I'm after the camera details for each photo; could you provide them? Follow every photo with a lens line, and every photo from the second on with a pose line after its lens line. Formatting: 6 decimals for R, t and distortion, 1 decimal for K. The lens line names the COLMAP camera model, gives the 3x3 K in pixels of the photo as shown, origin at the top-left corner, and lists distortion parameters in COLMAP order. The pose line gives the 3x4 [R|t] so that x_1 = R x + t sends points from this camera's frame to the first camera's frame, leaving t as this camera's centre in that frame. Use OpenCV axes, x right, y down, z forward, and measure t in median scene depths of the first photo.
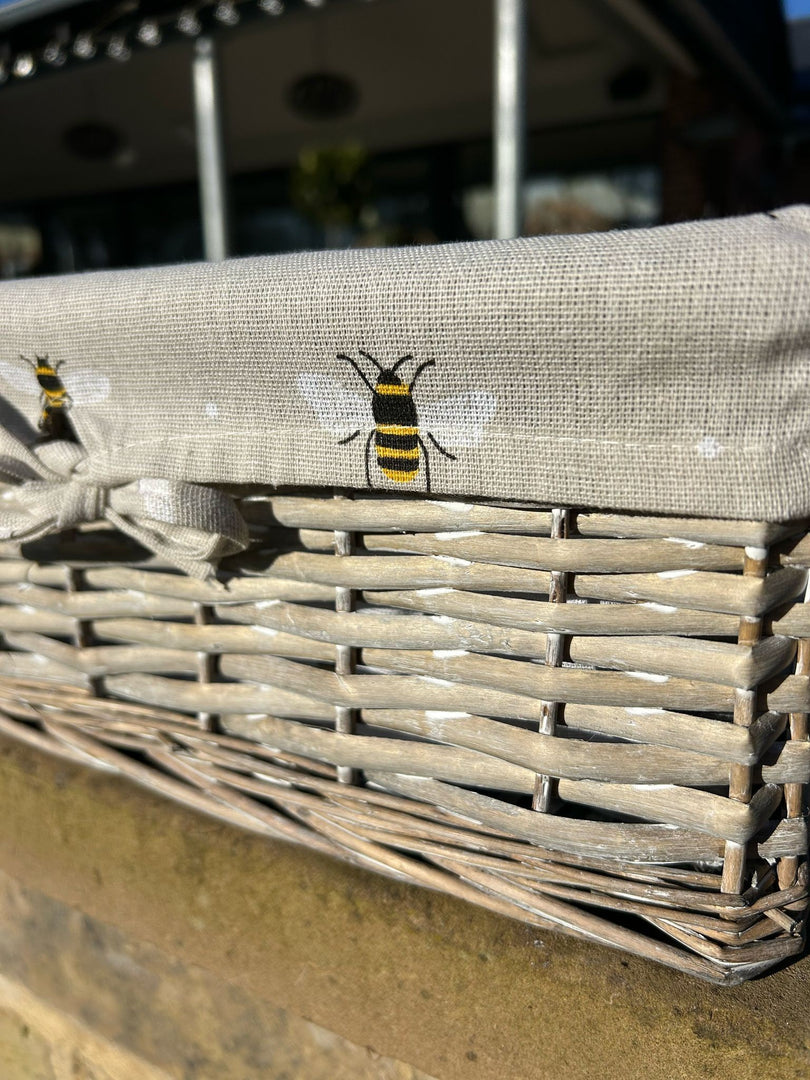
lens RADIAL K [[870.4, 0, 406.2], [0, 870.4, 544.3], [0, 0, 1]] dist [-0.019676, -0.015402]
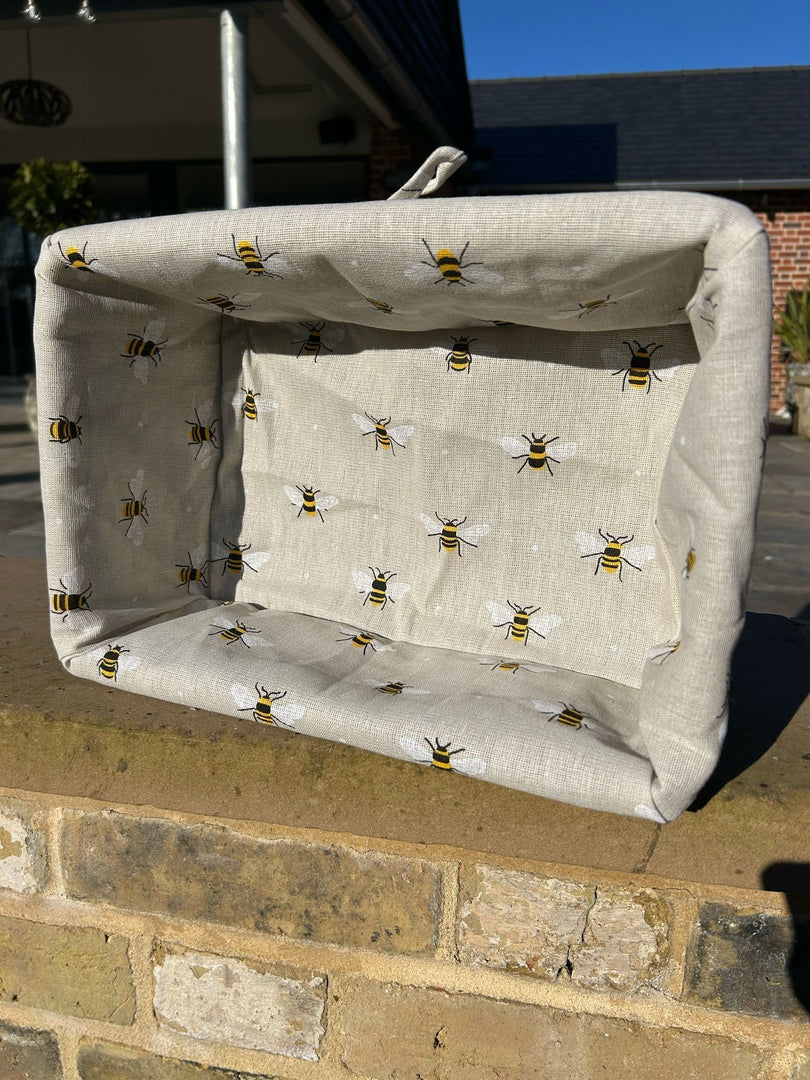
lens RADIAL K [[845.5, 0, 410.4], [0, 845.5, 535.9], [0, 0, 1]] dist [0.022877, -0.028786]
pose [[0.942527, -0.037221, 0.332051, -0.741708], [0.041568, 0.999118, -0.005996, -0.126098], [-0.331535, 0.019454, 0.943242, -0.922924]]
